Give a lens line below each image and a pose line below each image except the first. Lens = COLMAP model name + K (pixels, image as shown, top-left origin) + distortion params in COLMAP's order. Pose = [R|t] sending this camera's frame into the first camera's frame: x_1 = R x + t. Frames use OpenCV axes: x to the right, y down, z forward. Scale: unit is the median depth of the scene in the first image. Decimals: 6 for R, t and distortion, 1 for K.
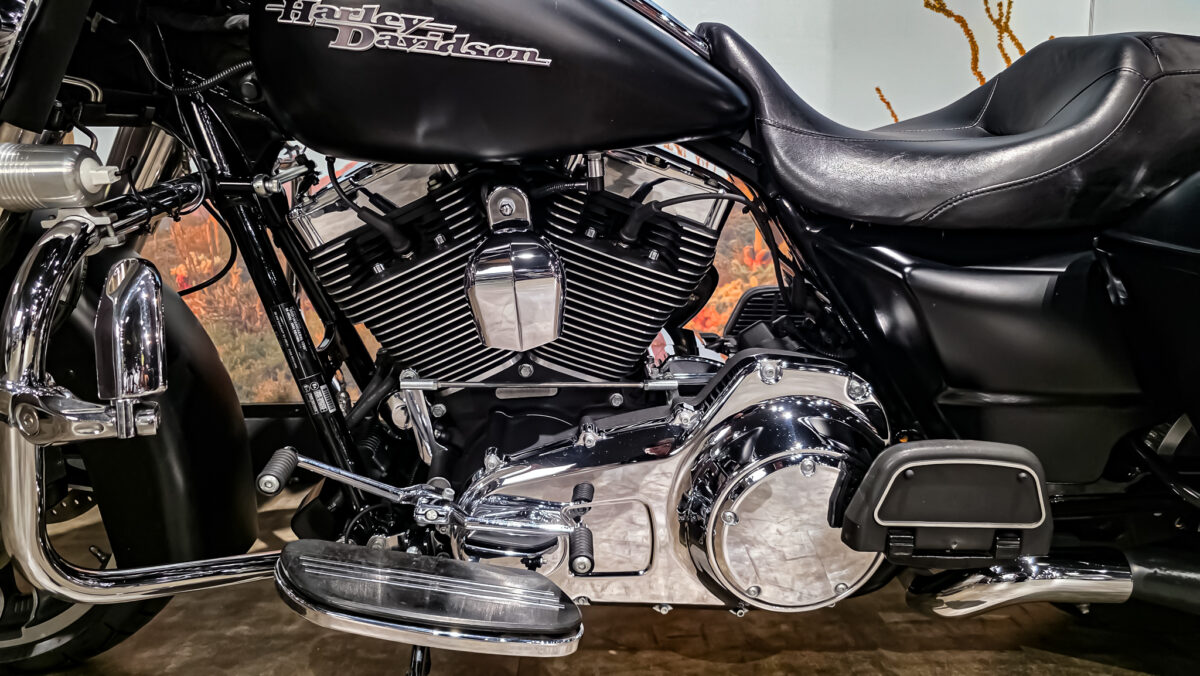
lens RADIAL K [[809.5, 0, 592.4], [0, 809.5, 340.9], [0, 0, 1]] dist [0.062076, -0.055908]
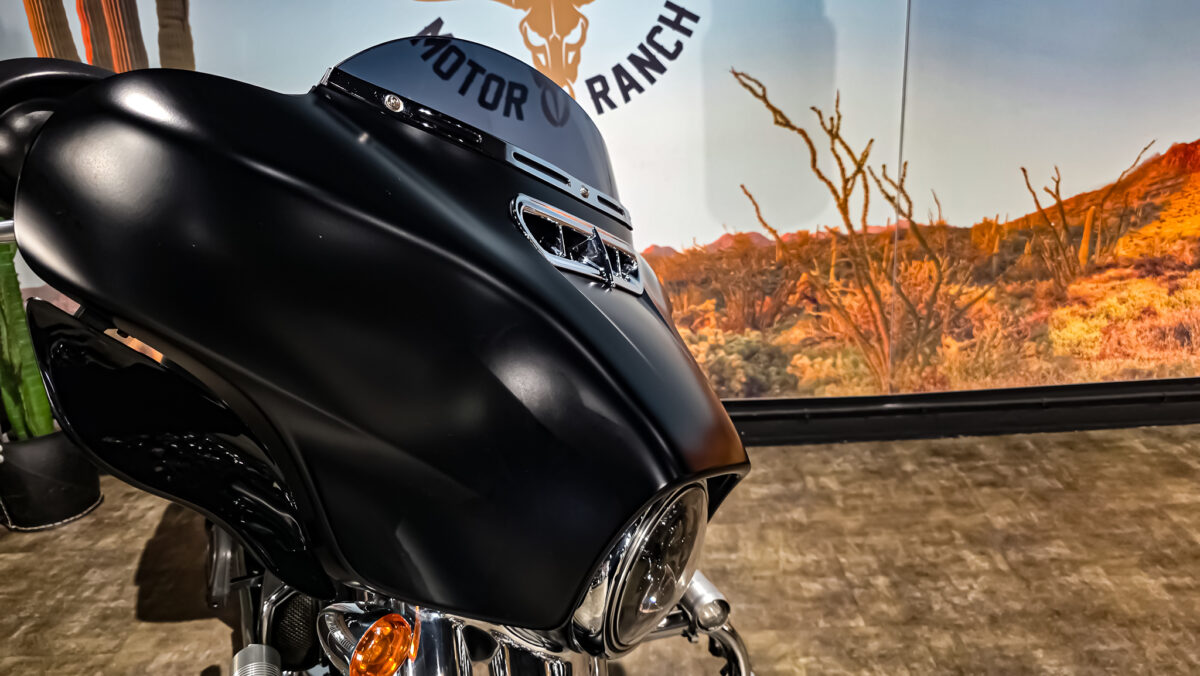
lens RADIAL K [[809.5, 0, 602.5], [0, 809.5, 336.6], [0, 0, 1]] dist [0.062076, -0.055908]
pose [[0.996719, -0.045059, -0.067244, 0.395094], [0.058874, 0.973674, 0.220212, -0.758737], [0.055551, -0.223448, 0.973132, -0.792796]]
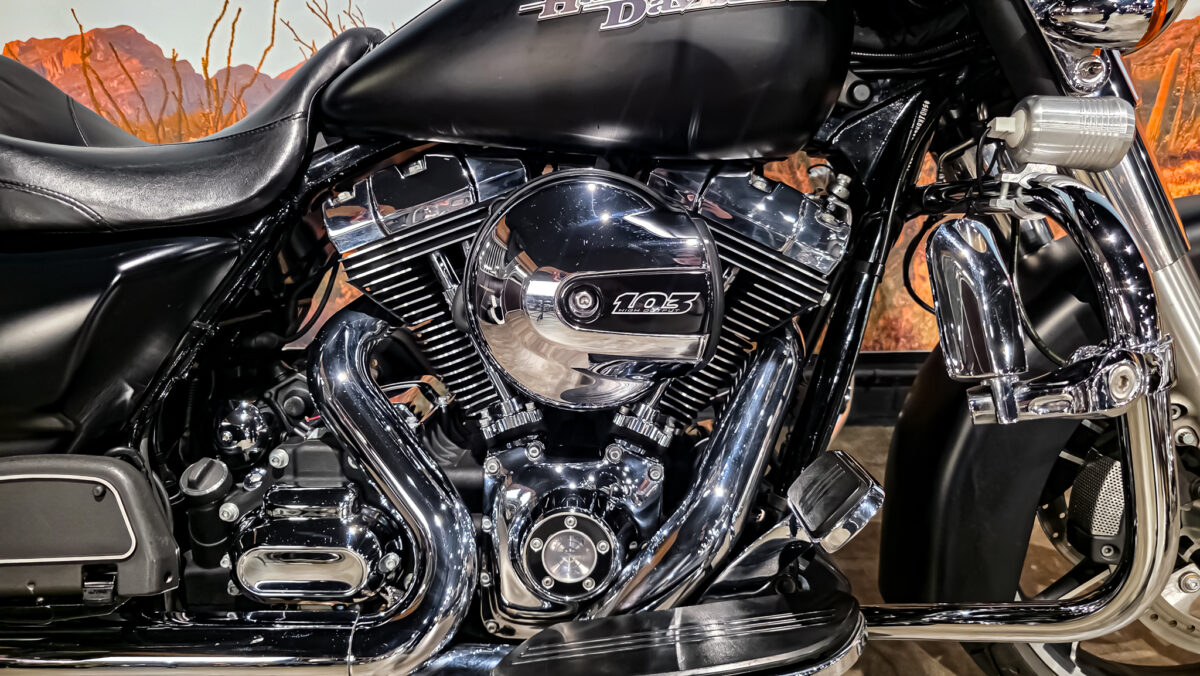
lens RADIAL K [[809.5, 0, 596.9], [0, 809.5, 339.1], [0, 0, 1]] dist [0.062076, -0.055908]
pose [[0.999994, 0.002923, 0.001572, 0.701927], [-0.003230, 0.966128, 0.258045, -0.346331], [-0.000765, -0.258048, 0.966132, 0.320587]]
